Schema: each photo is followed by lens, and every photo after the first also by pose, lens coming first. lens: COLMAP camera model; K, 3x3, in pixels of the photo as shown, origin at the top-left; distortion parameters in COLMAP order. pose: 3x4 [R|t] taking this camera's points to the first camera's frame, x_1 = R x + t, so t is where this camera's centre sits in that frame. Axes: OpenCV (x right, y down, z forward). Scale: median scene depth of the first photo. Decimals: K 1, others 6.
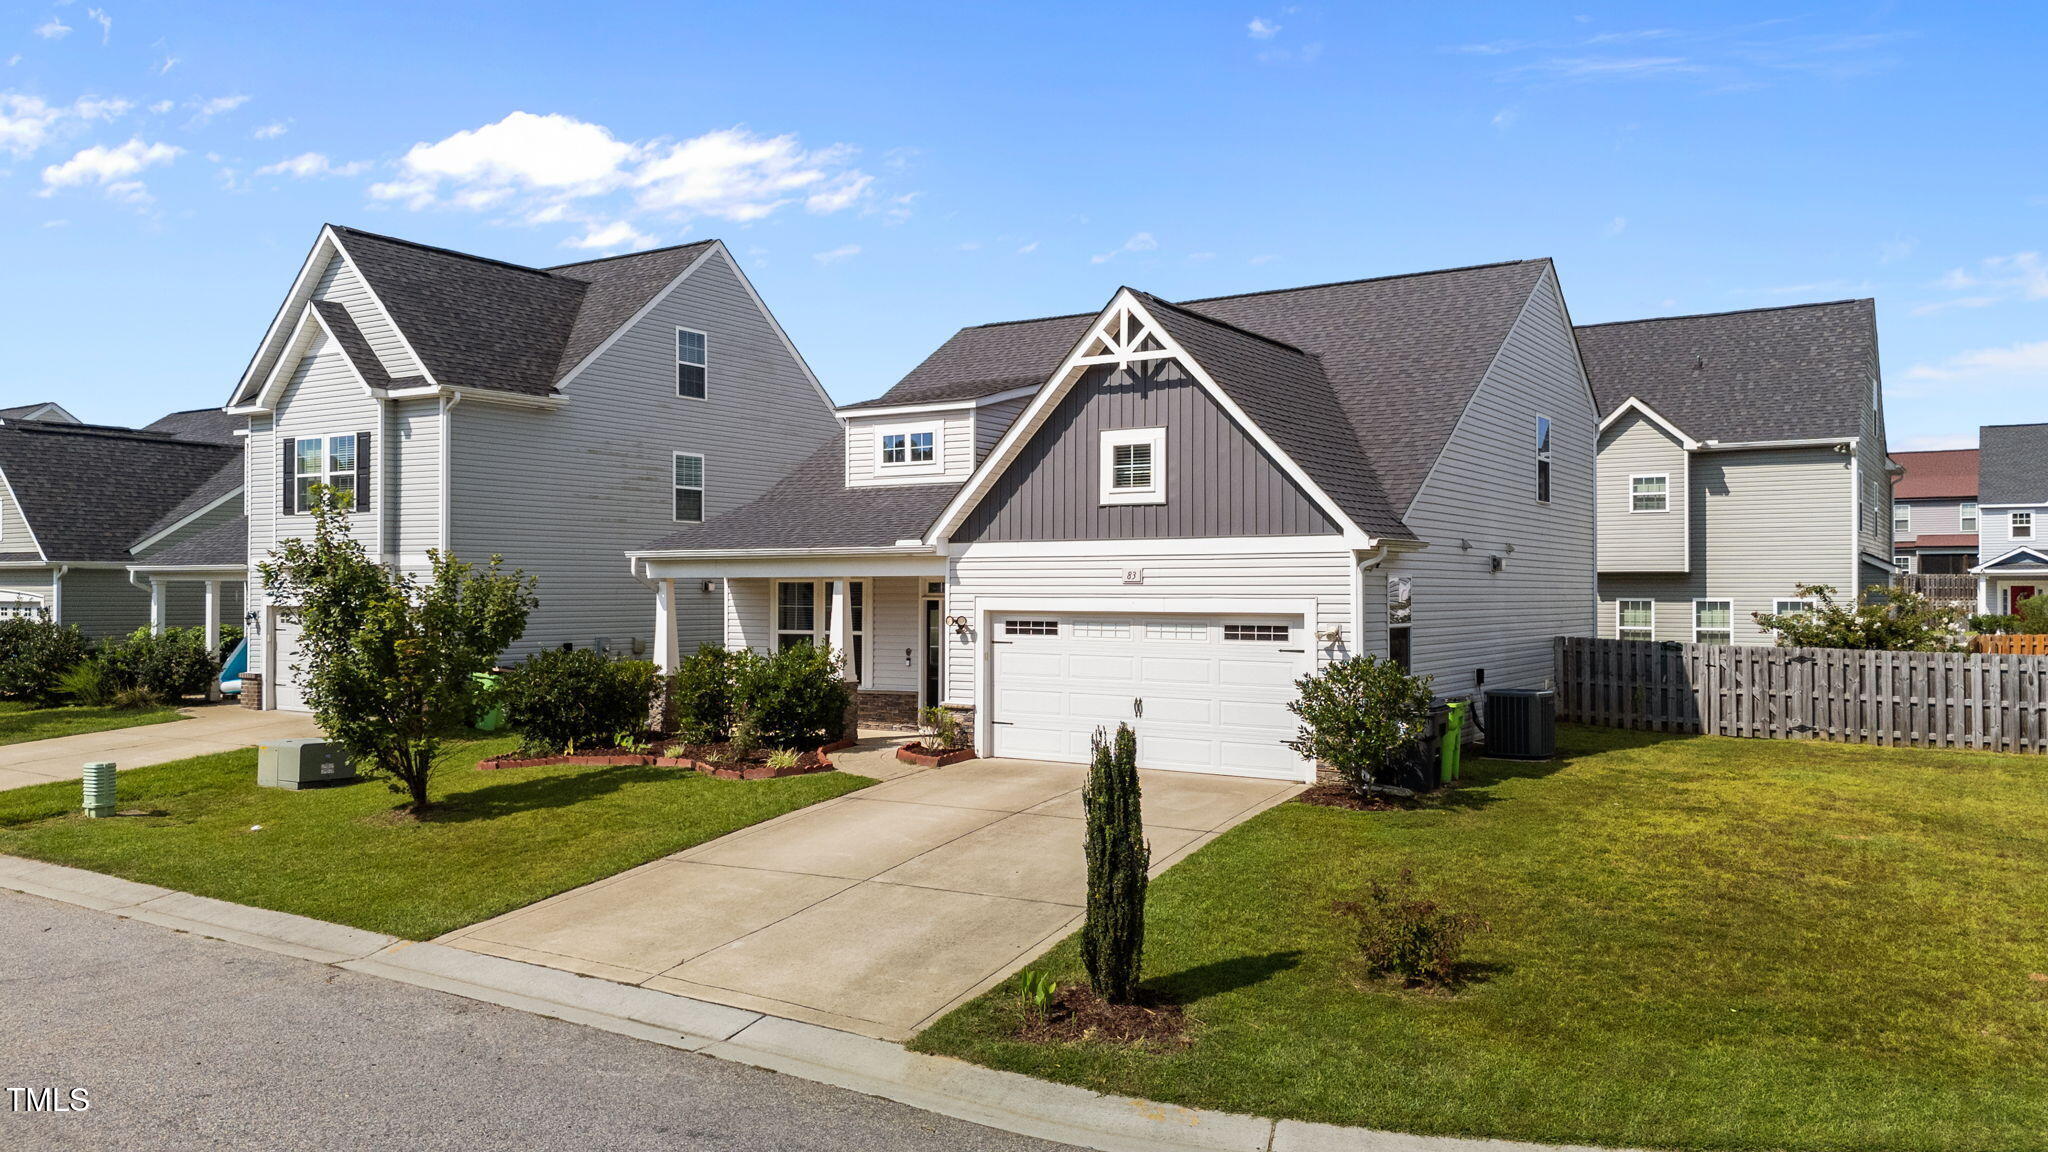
lens RADIAL K [[1512.1, 0, 1020.9], [0, 1512.1, 564.4], [0, 0, 1]] dist [0.049702, -0.040083]
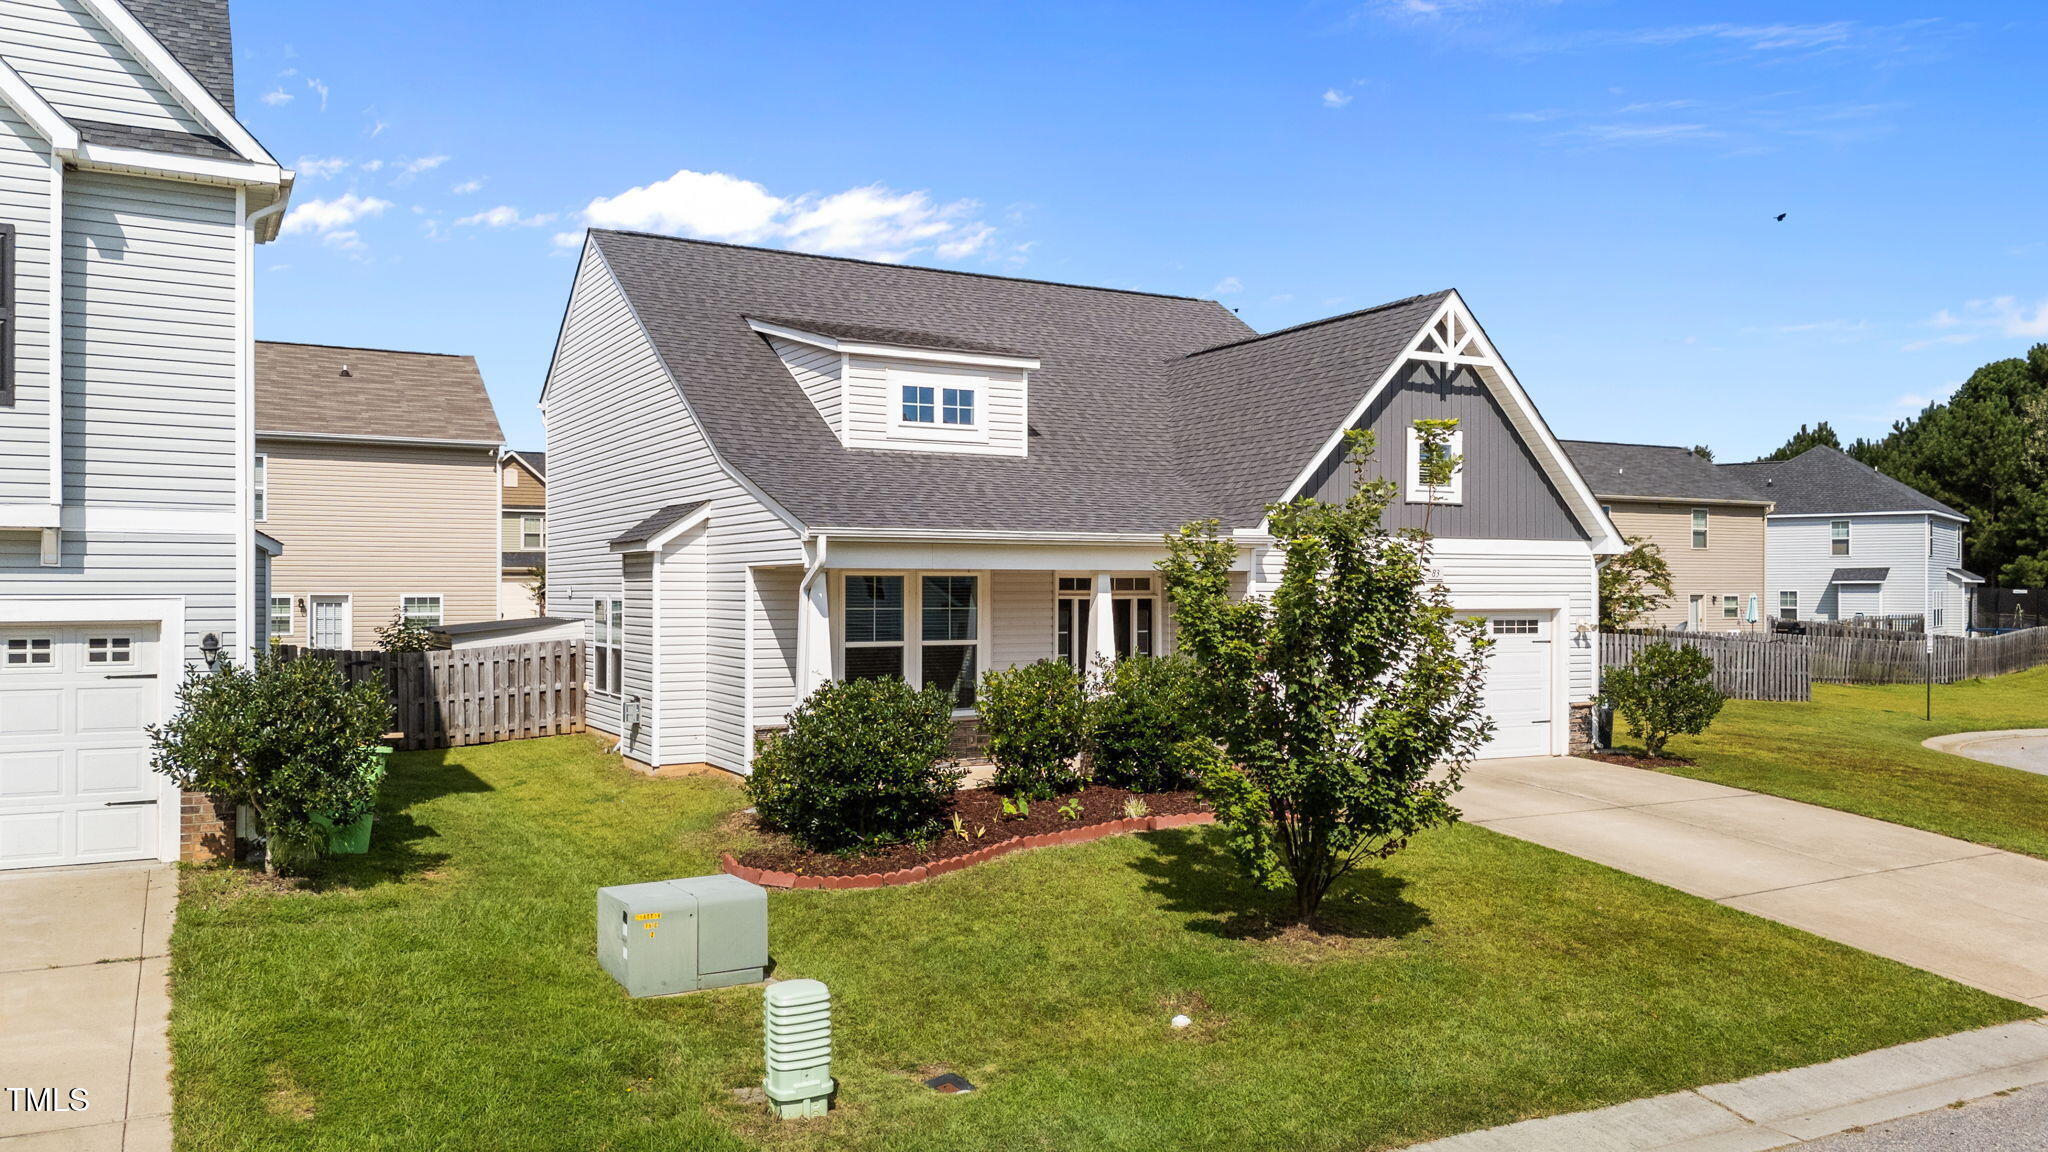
lens RADIAL K [[1512.1, 0, 1010.3], [0, 1512.1, 583.9], [0, 0, 1]] dist [0.049702, -0.040083]
pose [[0.485236, 0.002017, 0.874381, -0.826779], [-0.017020, 0.999830, 0.007139, 0.010289], [-0.874218, -0.018346, 0.485188, 0.650826]]
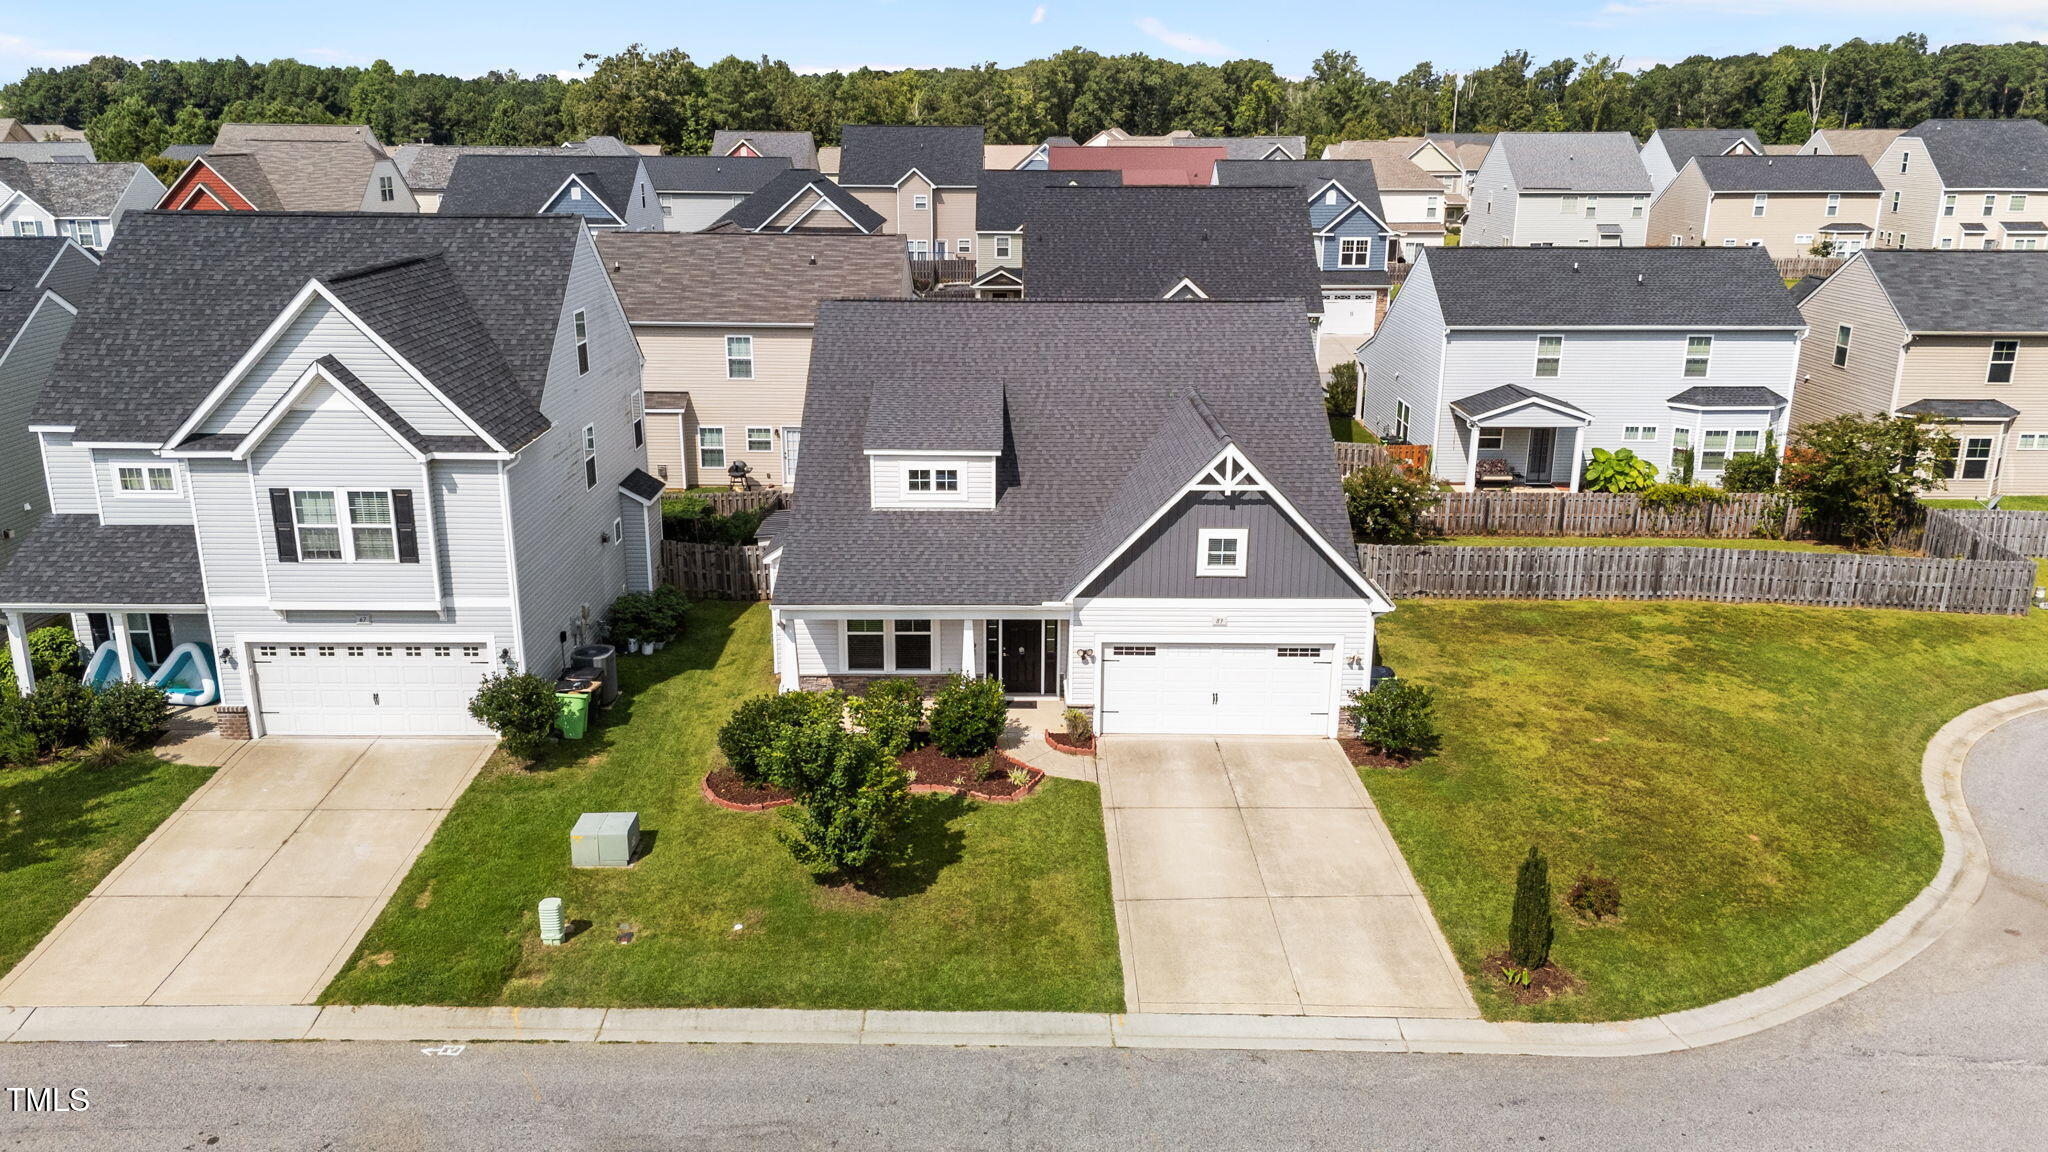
lens RADIAL K [[1512.1, 0, 1020.1], [0, 1512.1, 560.6], [0, 0, 1]] dist [0.049702, -0.040083]
pose [[0.839468, -0.146571, 0.523269, -0.772329], [-0.013122, 0.957189, 0.289166, -0.426989], [-0.543250, -0.249612, 0.801606, -0.095046]]
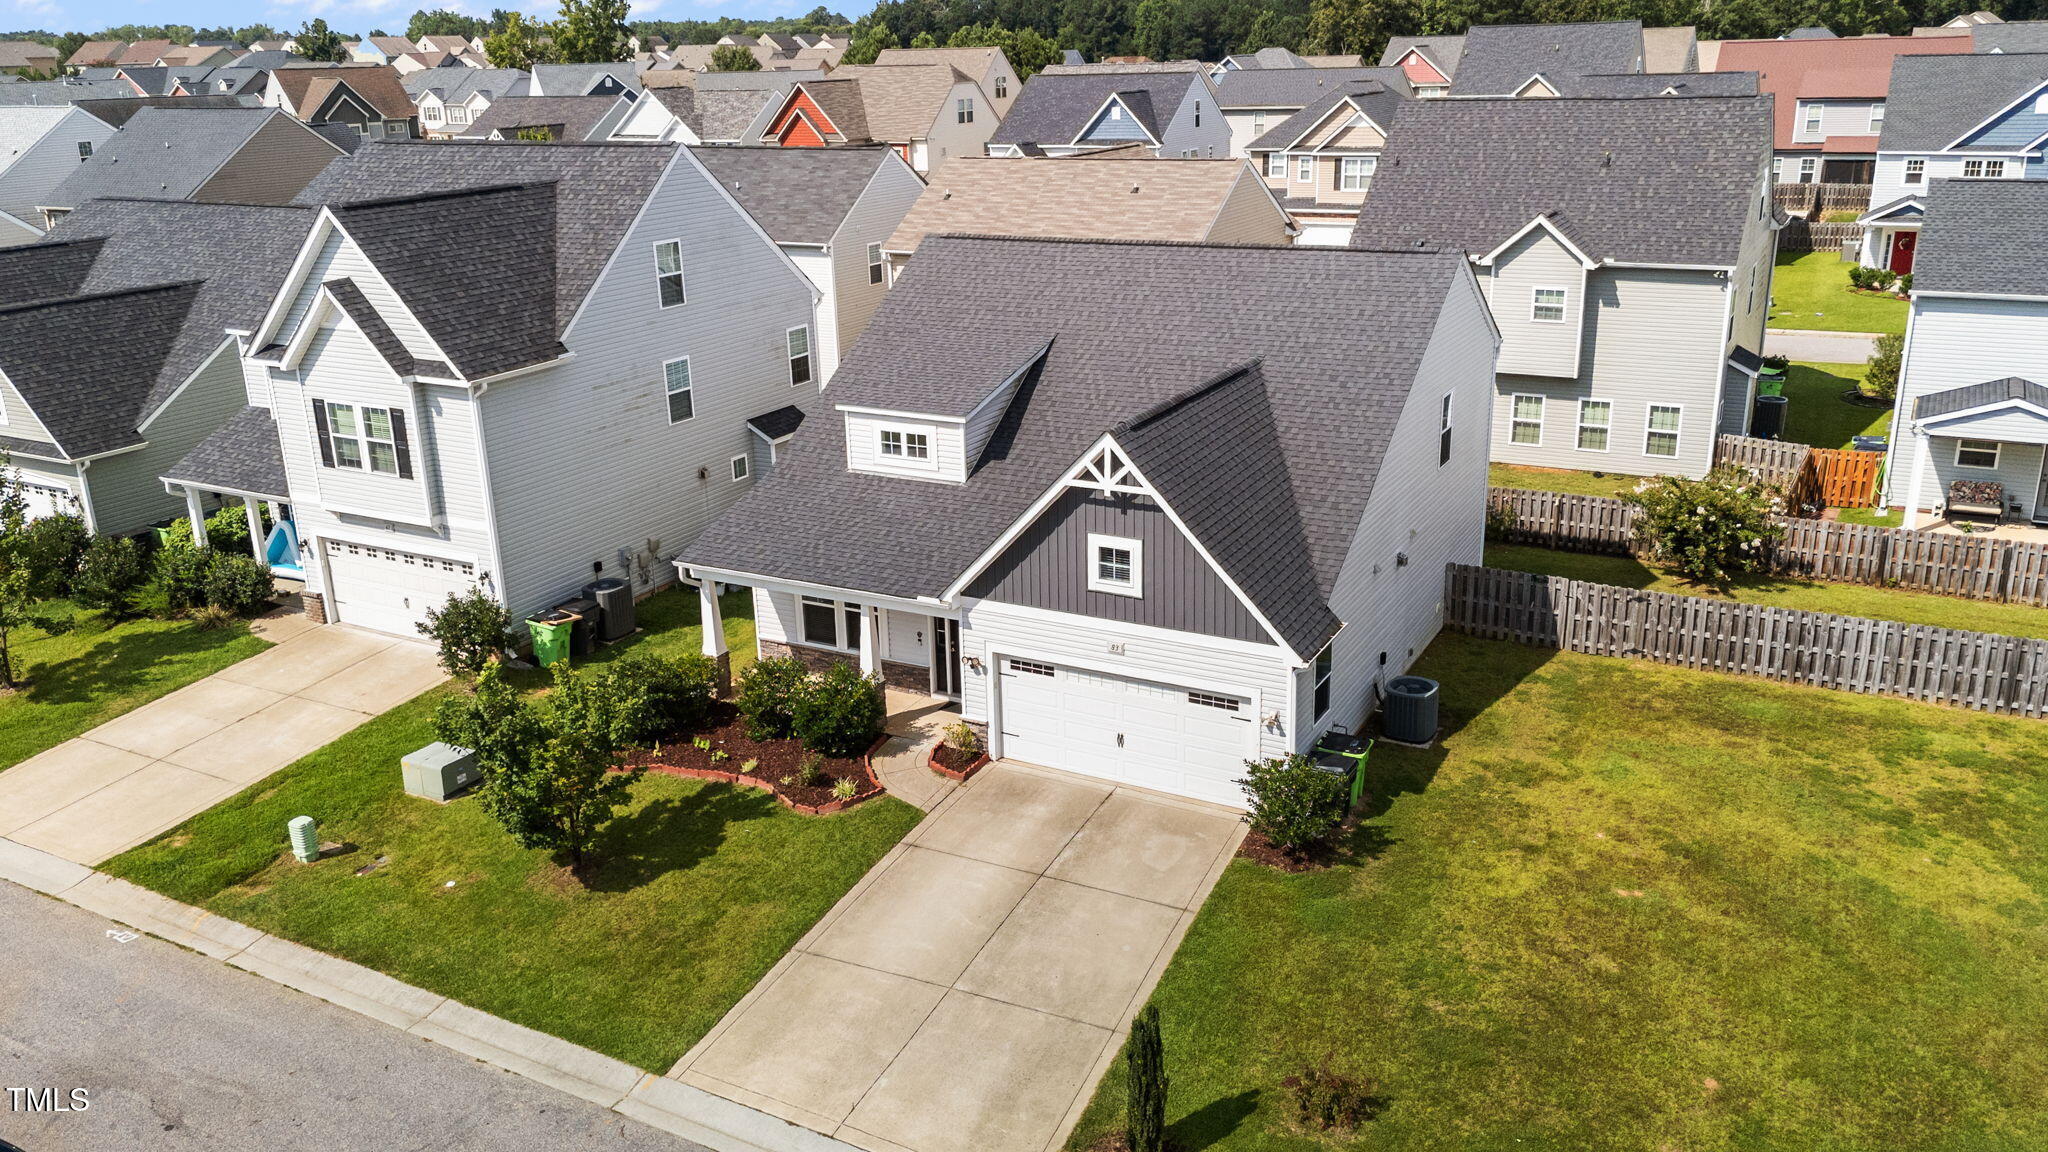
lens RADIAL K [[1589.9, 0, 1018.5], [0, 1589.9, 560.5], [0, 0, 1]] dist [0.051254, -0.037497]
pose [[0.997196, -0.047082, 0.058166, -0.069450], [0.025704, 0.945485, 0.324650, -0.426159], [-0.070280, -0.322245, 0.944044, -0.191497]]
